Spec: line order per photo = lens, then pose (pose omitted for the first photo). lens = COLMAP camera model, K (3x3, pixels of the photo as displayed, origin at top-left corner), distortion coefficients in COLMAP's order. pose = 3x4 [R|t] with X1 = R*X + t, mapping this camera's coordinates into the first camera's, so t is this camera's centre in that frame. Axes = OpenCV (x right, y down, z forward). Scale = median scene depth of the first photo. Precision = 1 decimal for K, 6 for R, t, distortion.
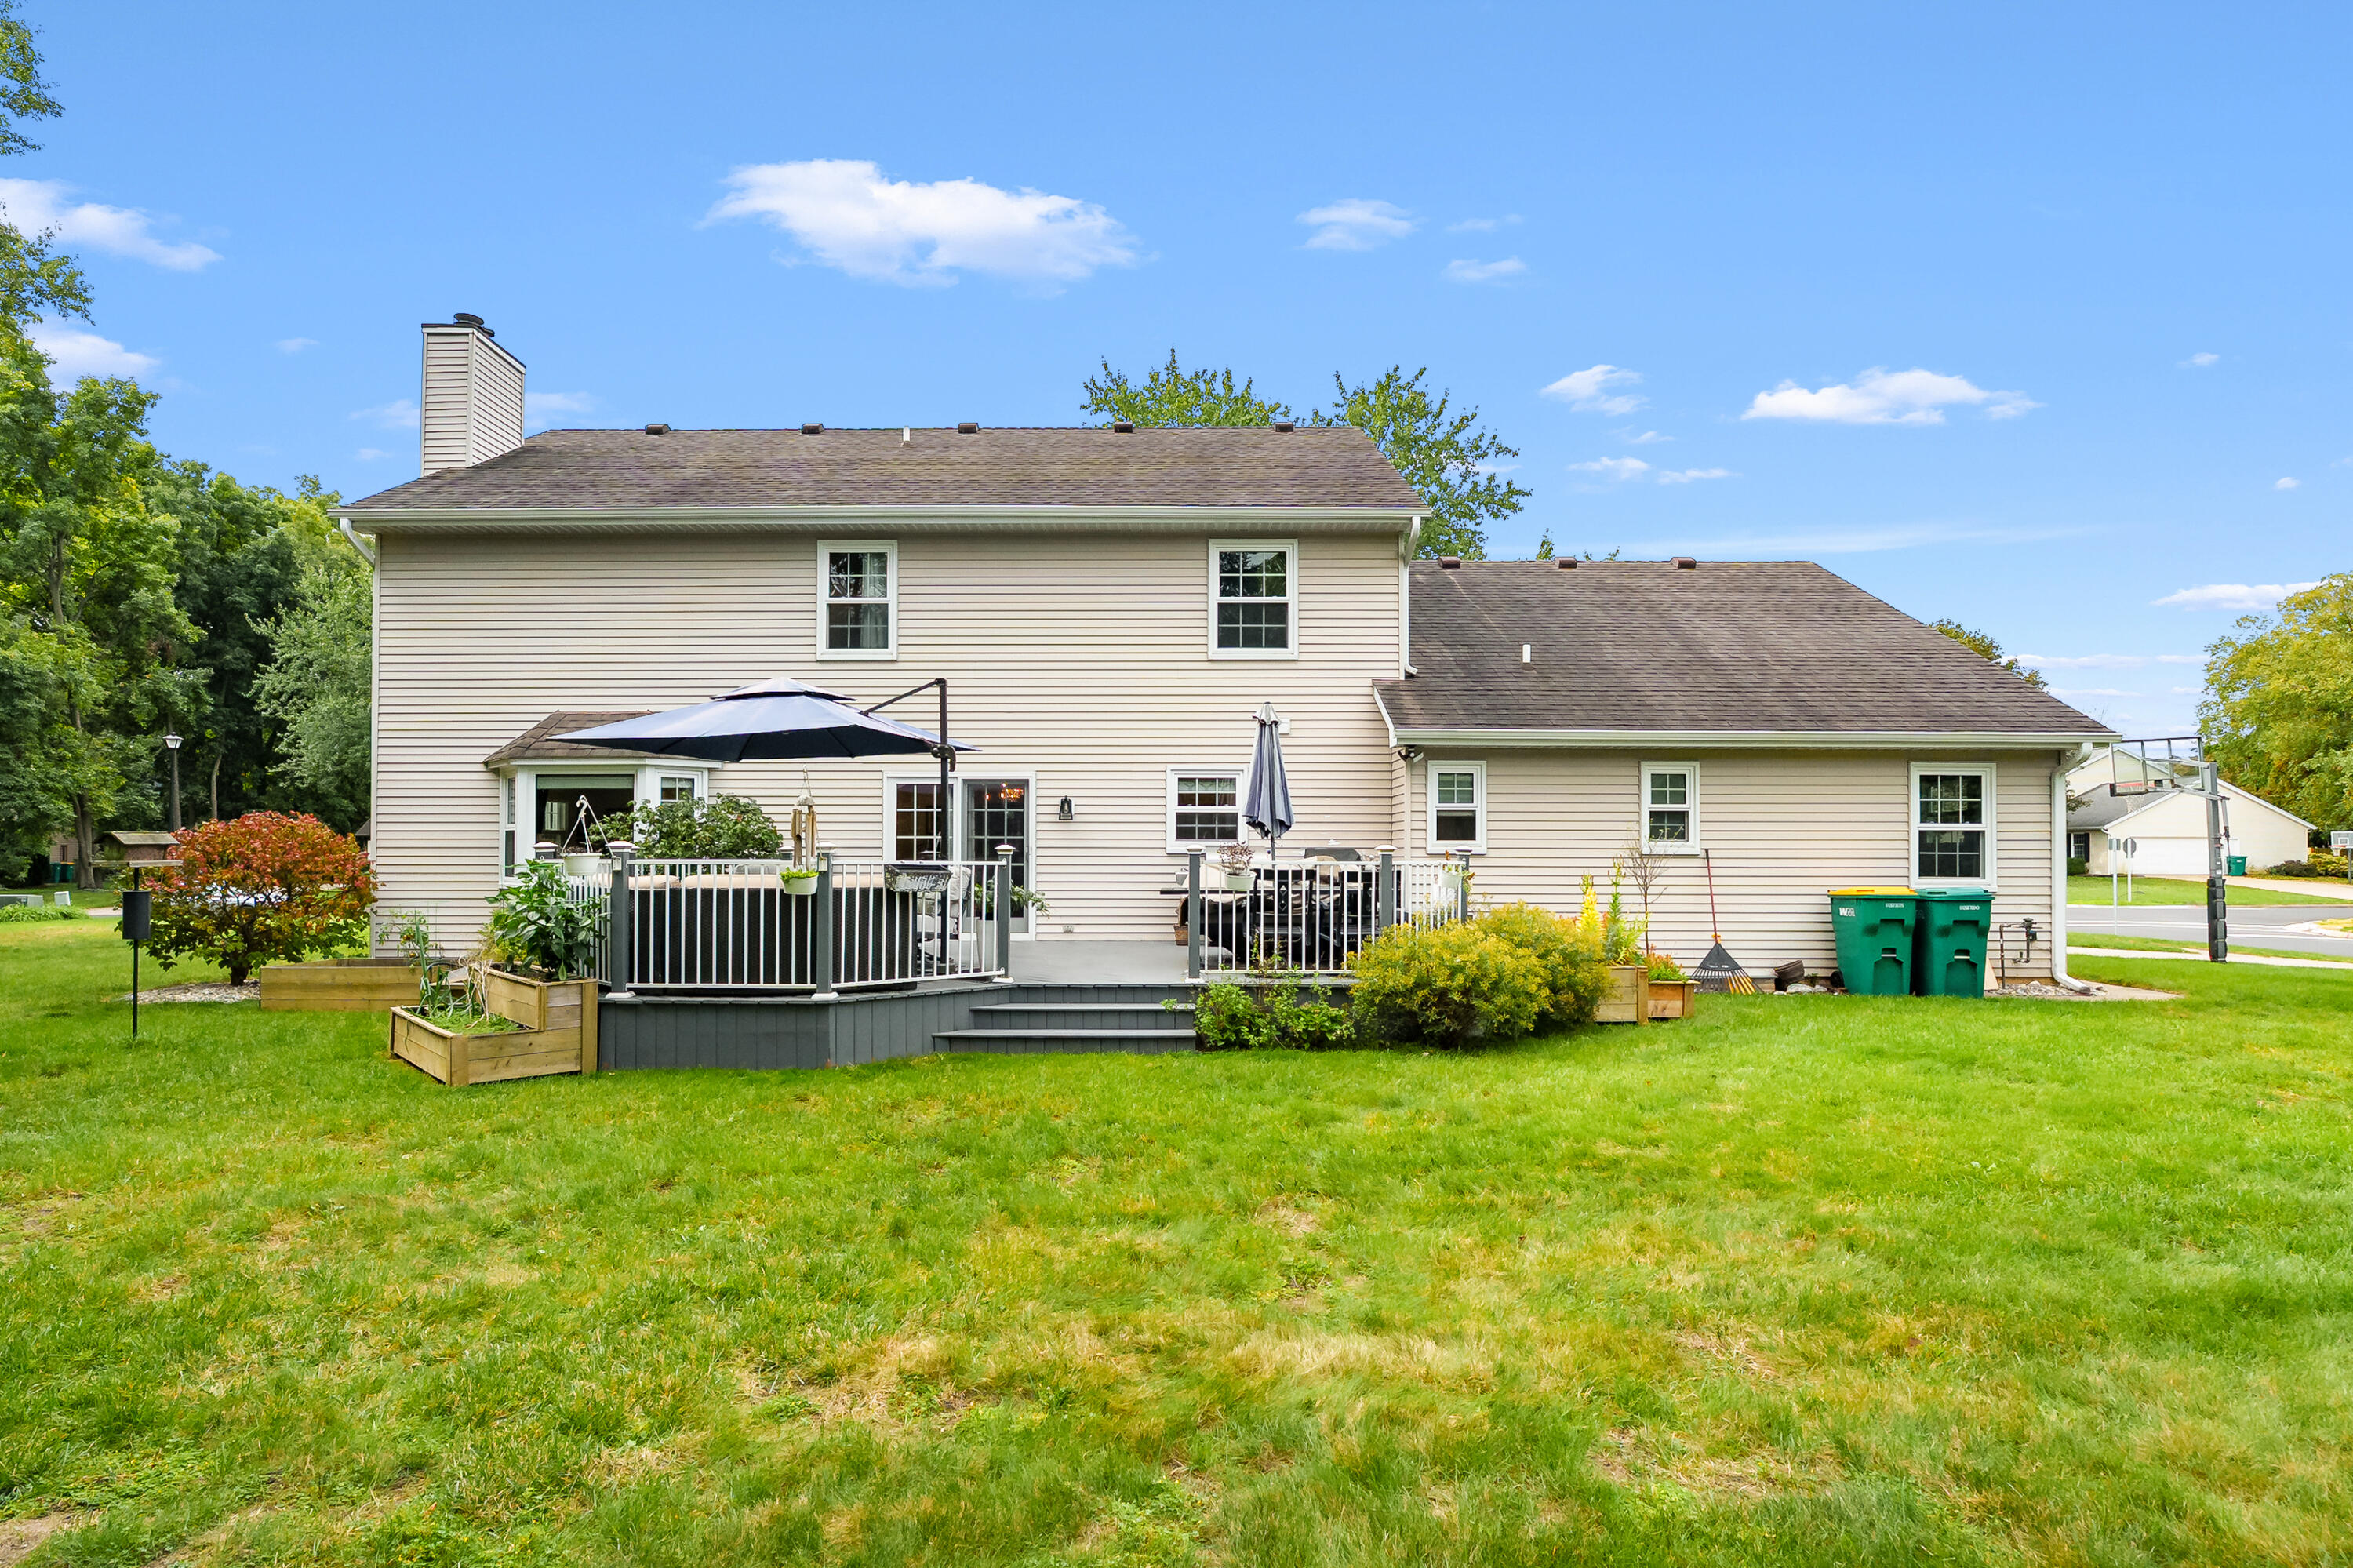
lens RADIAL K [[1119.8, 0, 1149.2], [0, 1119.8, 844.1], [0, 0, 1]] dist [-0.006166, 0.000268]
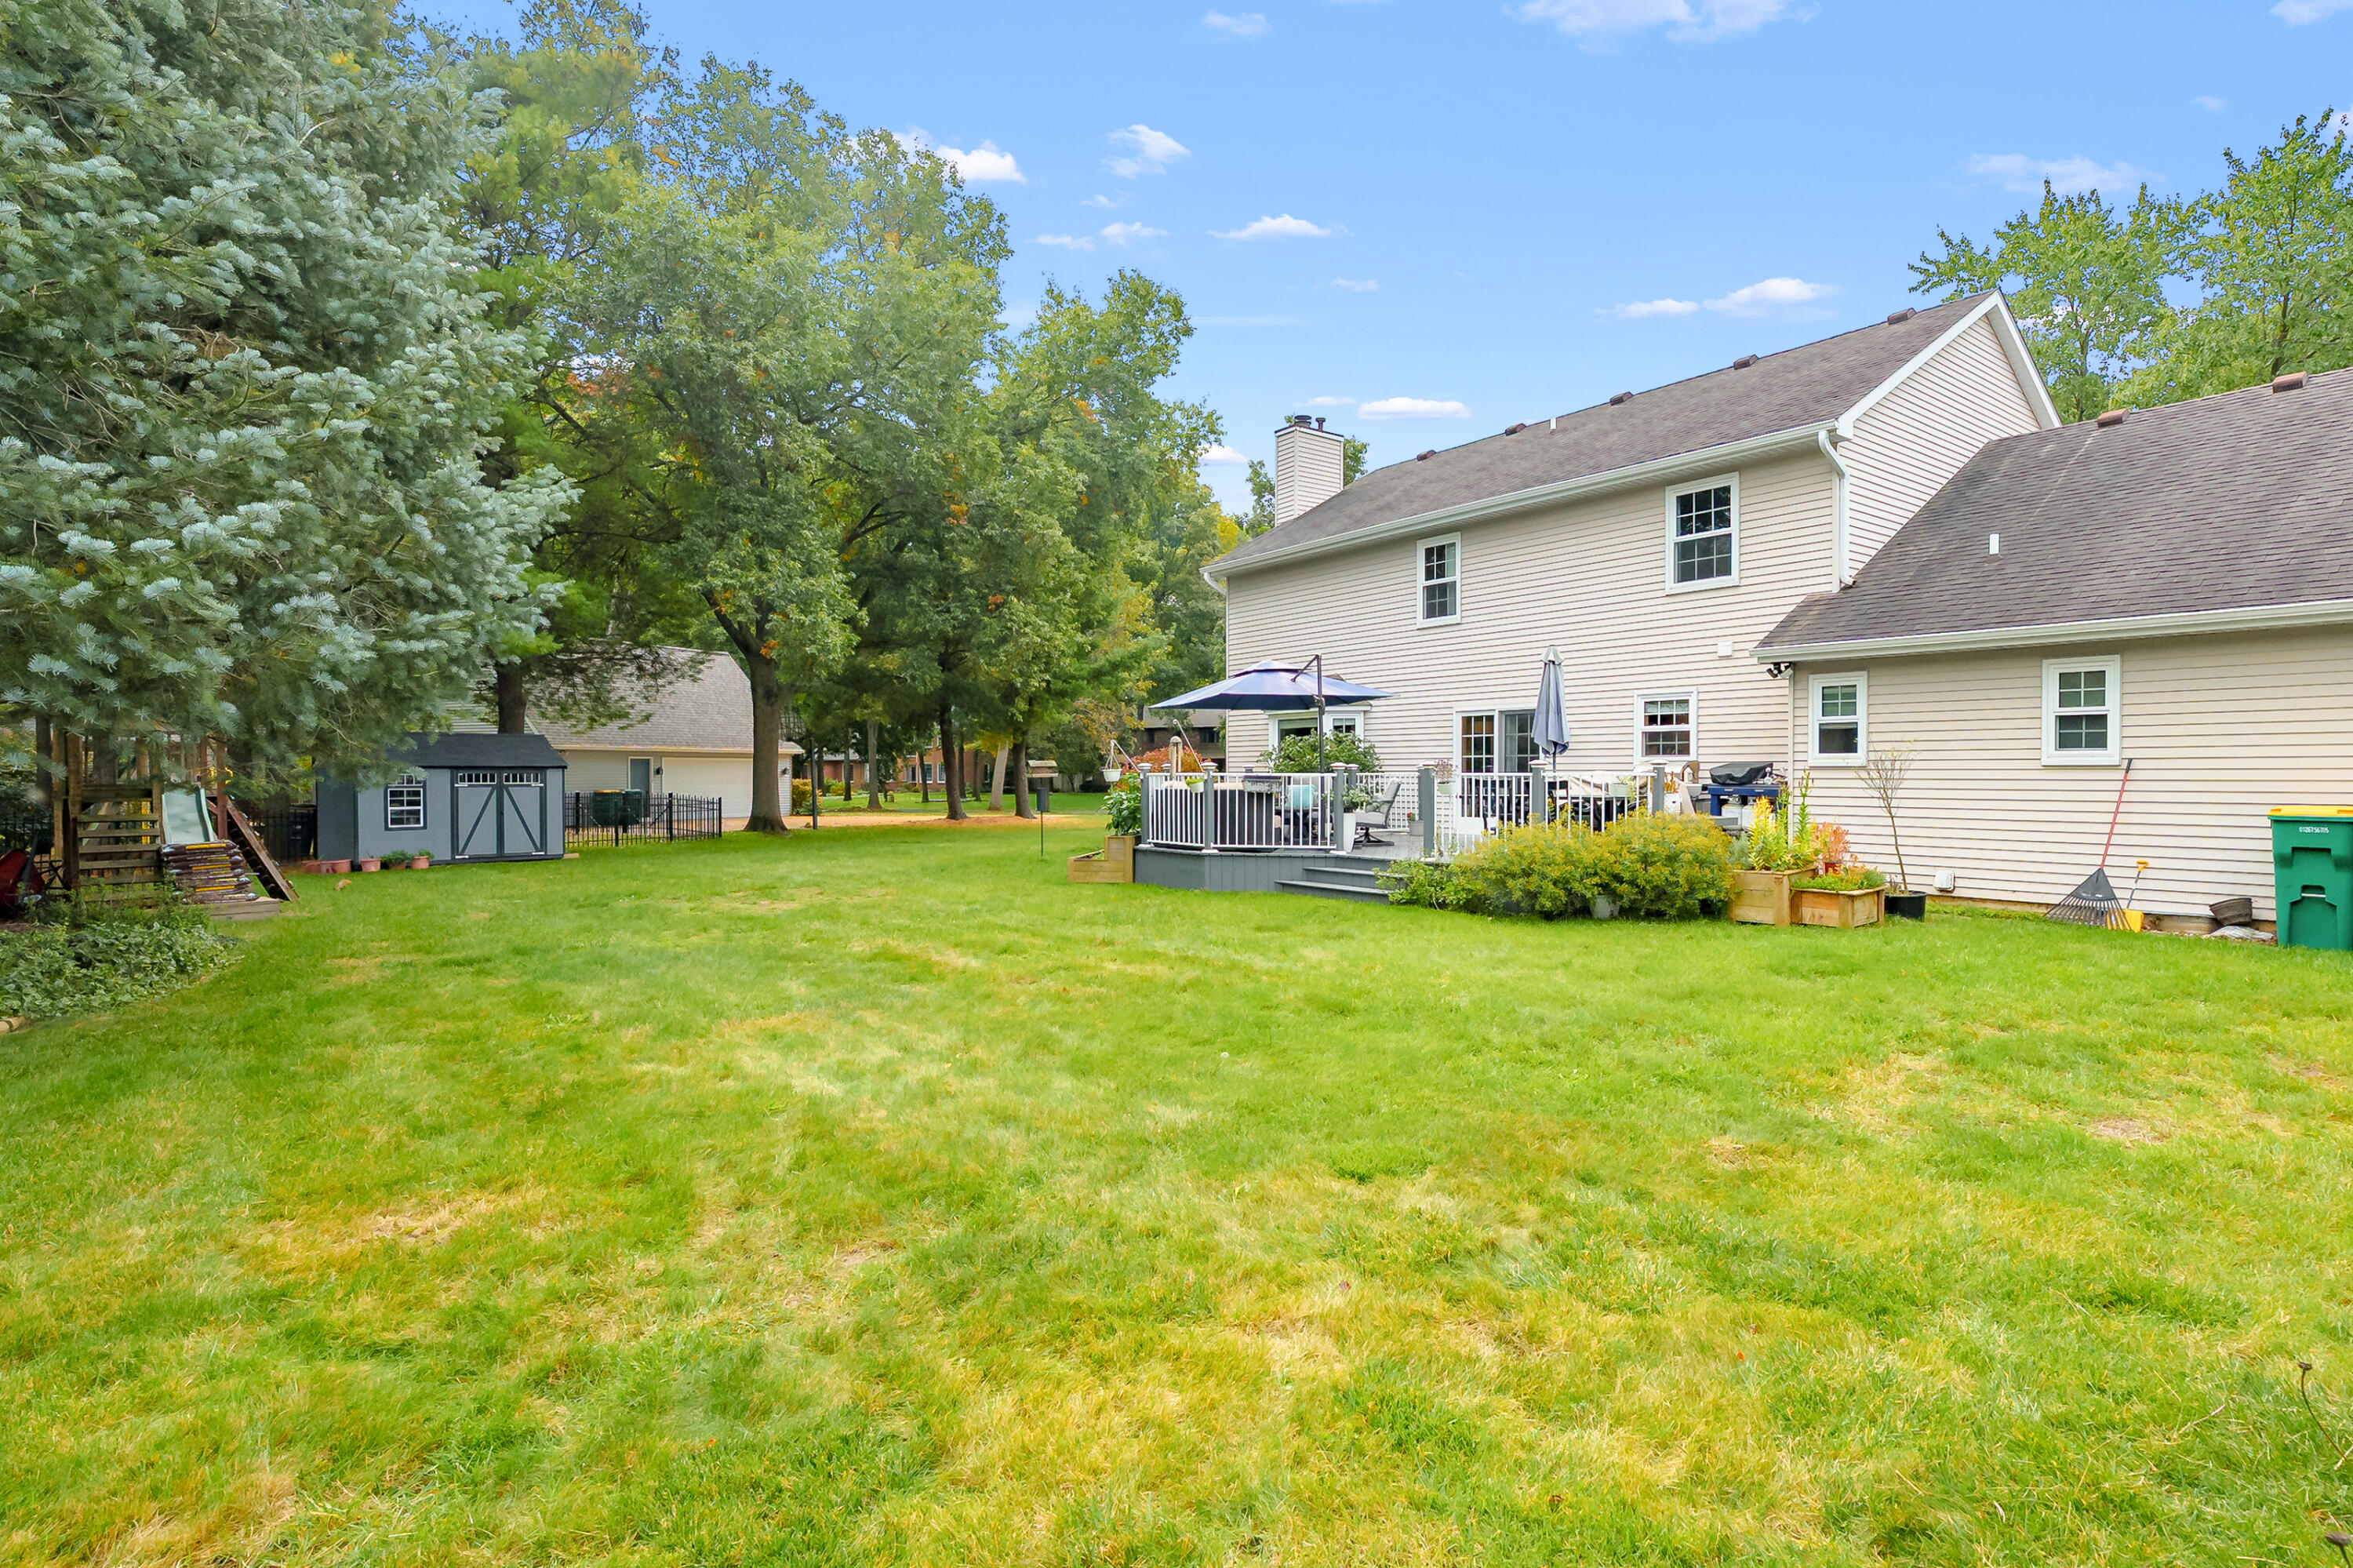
lens RADIAL K [[1084.1, 0, 1263.9], [0, 1084.1, 785.5], [0, 0, 1]] dist [-0.007651, 0.002544]
pose [[0.654958, 0.006504, -0.755637, 0.657314], [0.010631, 0.999785, 0.017820, 0.003143], [0.755591, -0.019704, 0.654748, -0.021143]]
